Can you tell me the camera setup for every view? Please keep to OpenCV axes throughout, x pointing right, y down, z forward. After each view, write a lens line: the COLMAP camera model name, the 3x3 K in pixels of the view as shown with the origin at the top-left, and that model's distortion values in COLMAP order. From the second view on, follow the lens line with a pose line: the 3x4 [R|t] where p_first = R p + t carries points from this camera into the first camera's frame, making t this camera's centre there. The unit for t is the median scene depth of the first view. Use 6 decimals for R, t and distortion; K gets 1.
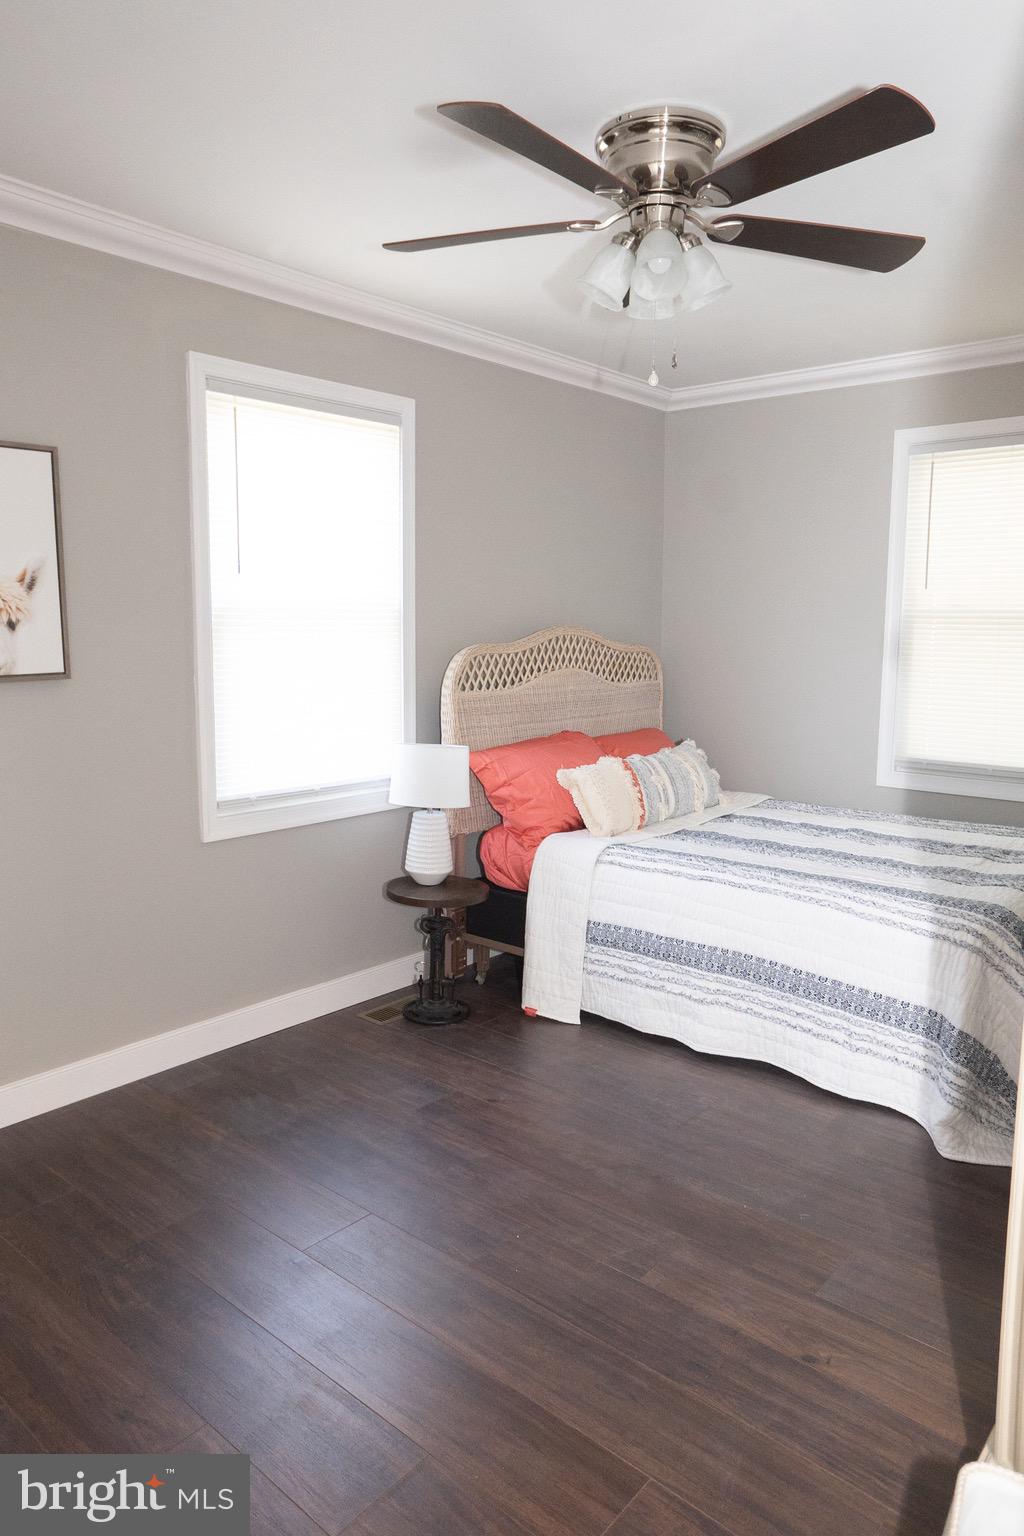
lens RADIAL K [[1010.3, 0, 512.0], [0, 1010.3, 768.0], [0, 0, 1]] dist [-0.054682, 0.065798]
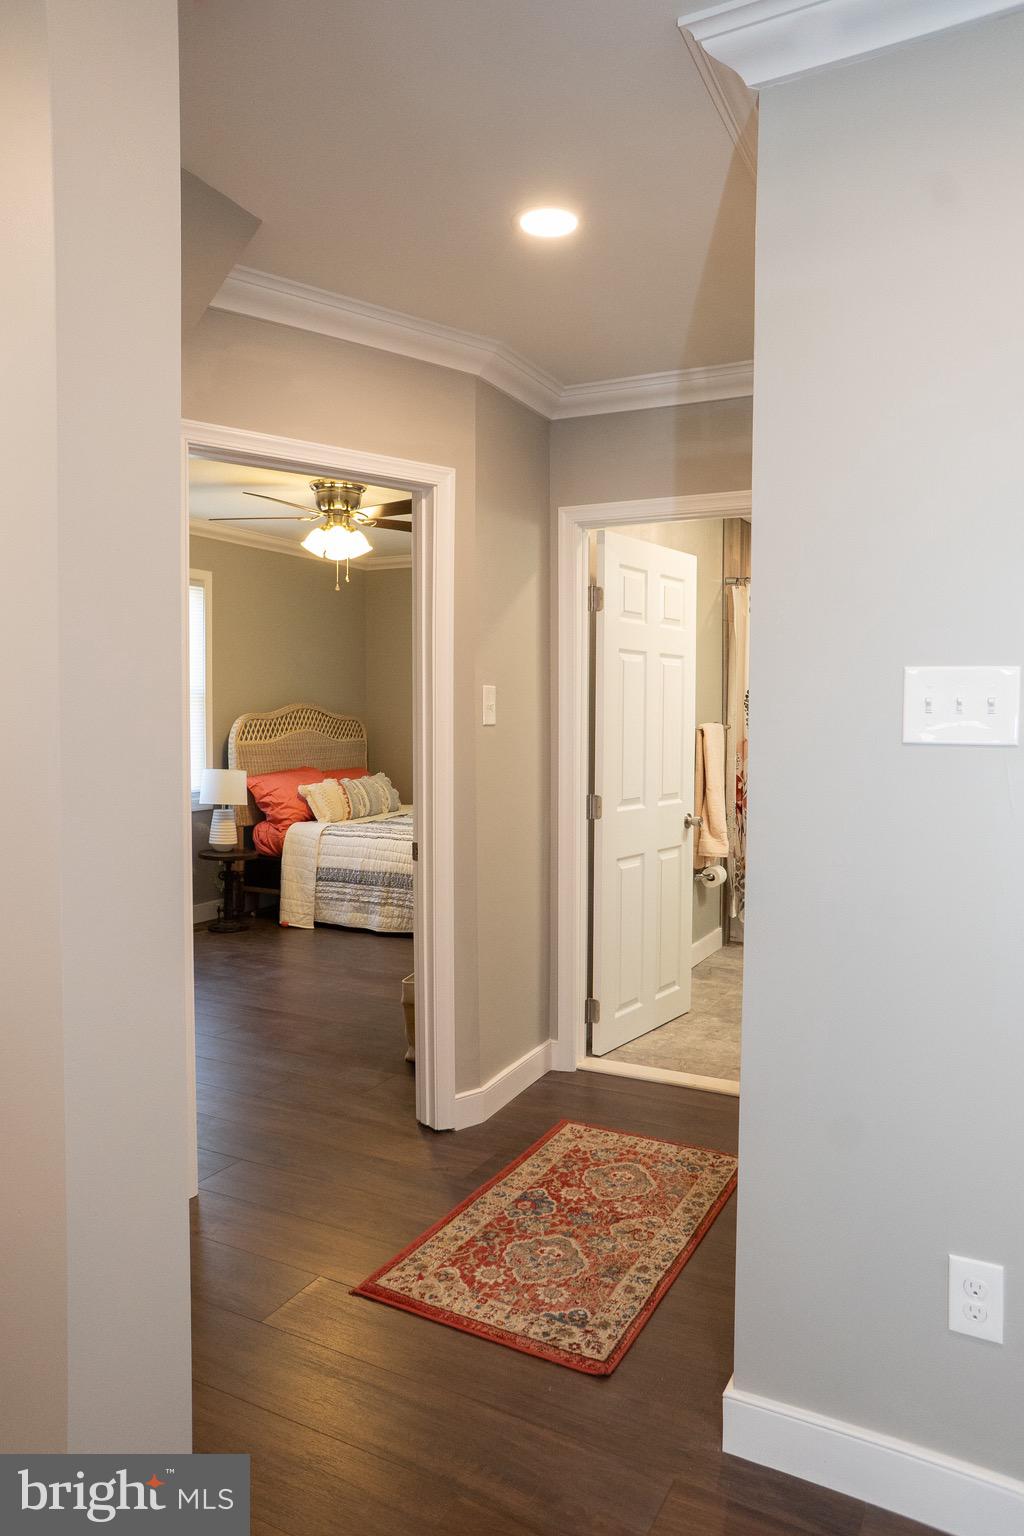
lens RADIAL K [[1010.3, 0, 512.0], [0, 1010.3, 768.0], [0, 0, 1]] dist [-0.054682, 0.065798]
pose [[0.969960, -0.011312, 0.243002, -0.019502], [0.031603, 0.996312, -0.079766, 0.122798], [-0.241203, 0.085050, 0.966741, -0.762637]]
